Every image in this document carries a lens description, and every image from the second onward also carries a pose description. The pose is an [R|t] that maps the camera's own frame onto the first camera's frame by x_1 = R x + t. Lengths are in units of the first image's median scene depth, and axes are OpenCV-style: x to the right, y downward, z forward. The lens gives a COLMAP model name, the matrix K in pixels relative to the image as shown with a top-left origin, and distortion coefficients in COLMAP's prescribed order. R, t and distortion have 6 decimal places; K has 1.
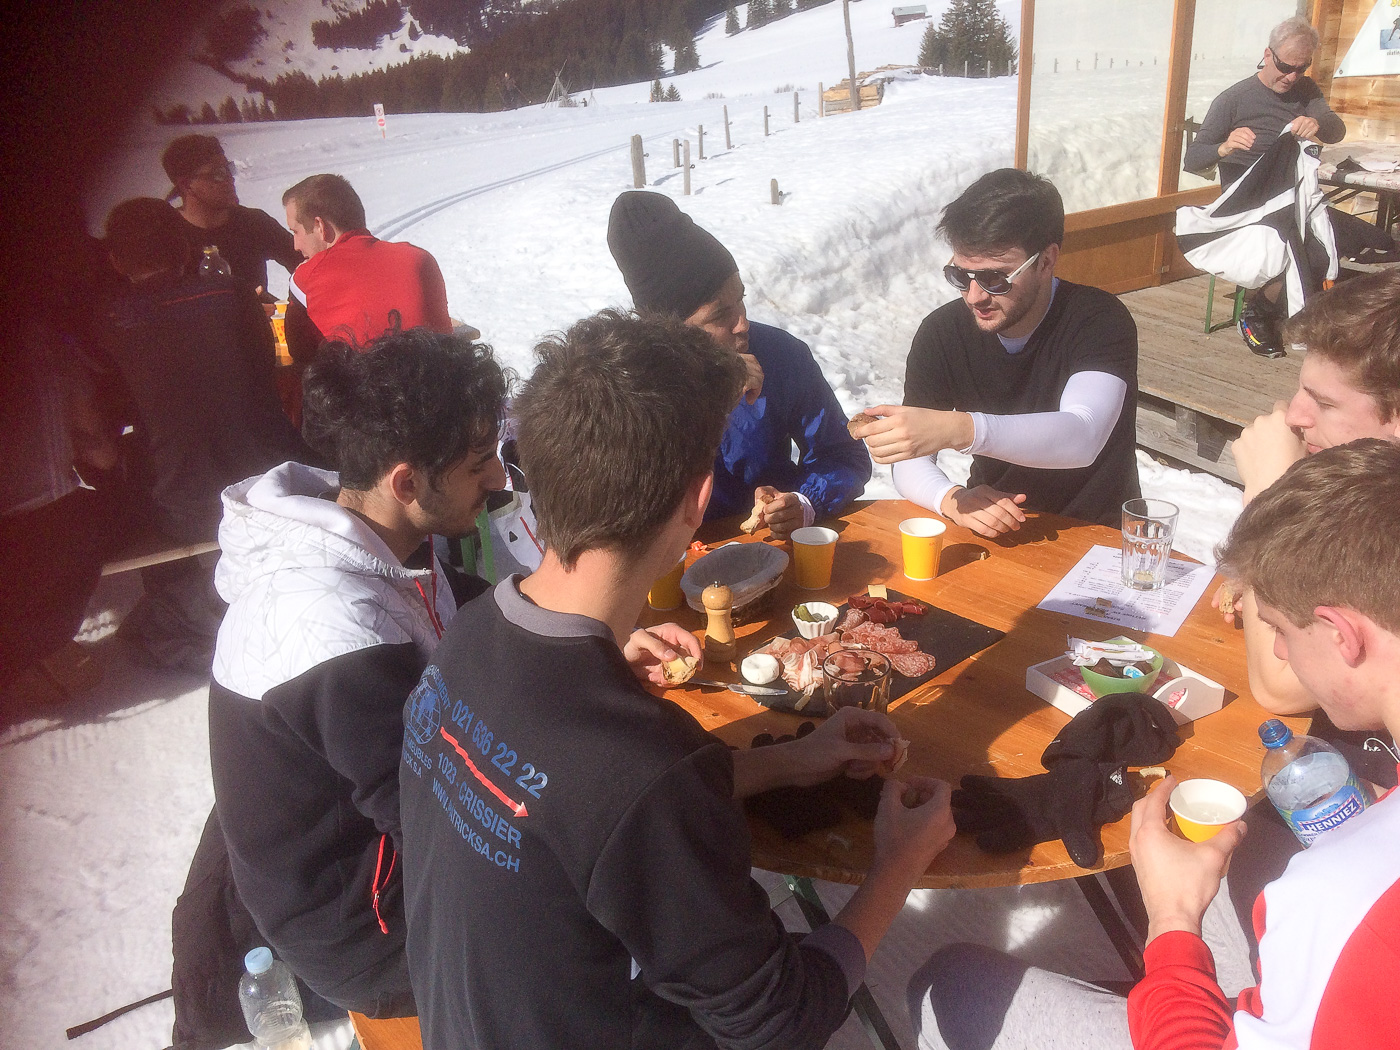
lens RADIAL K [[1203.6, 0, 699.1], [0, 1203.6, 515.9], [0, 0, 1]] dist [0.020256, -0.009921]
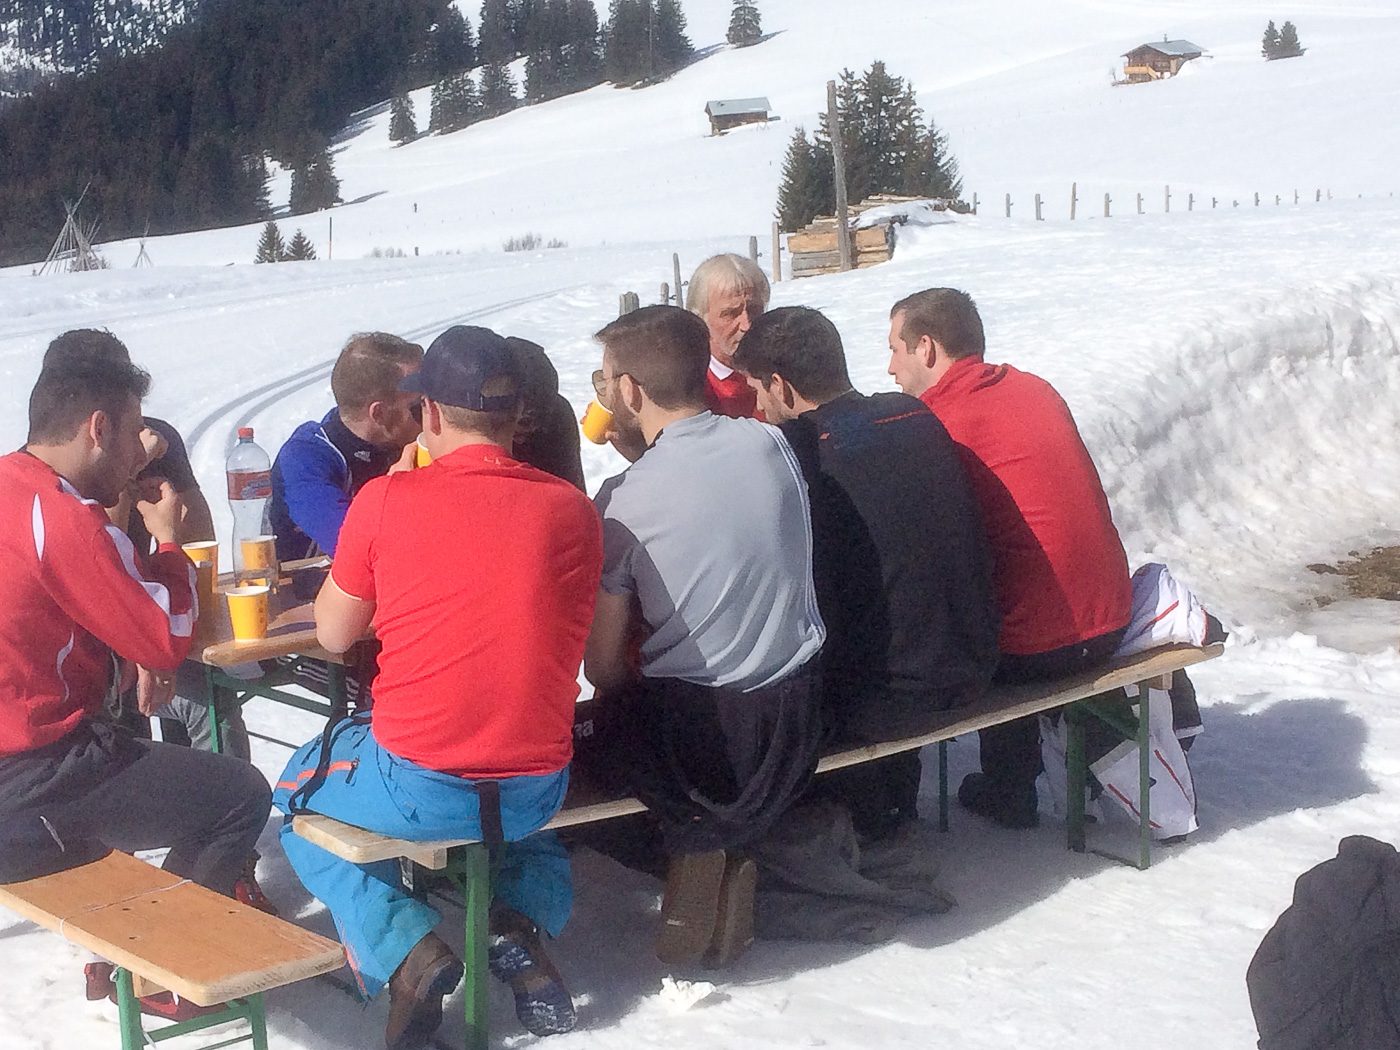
lens RADIAL K [[2471.0, 0, 699.7], [0, 2471.0, 530.3], [0, 0, 1]] dist [0.018919, 0.000000]
pose [[0.988078, -0.005226, 0.153867, -0.236463], [0.039446, 0.974656, -0.220204, 0.070678], [-0.148816, 0.223648, 0.963242, -0.154070]]
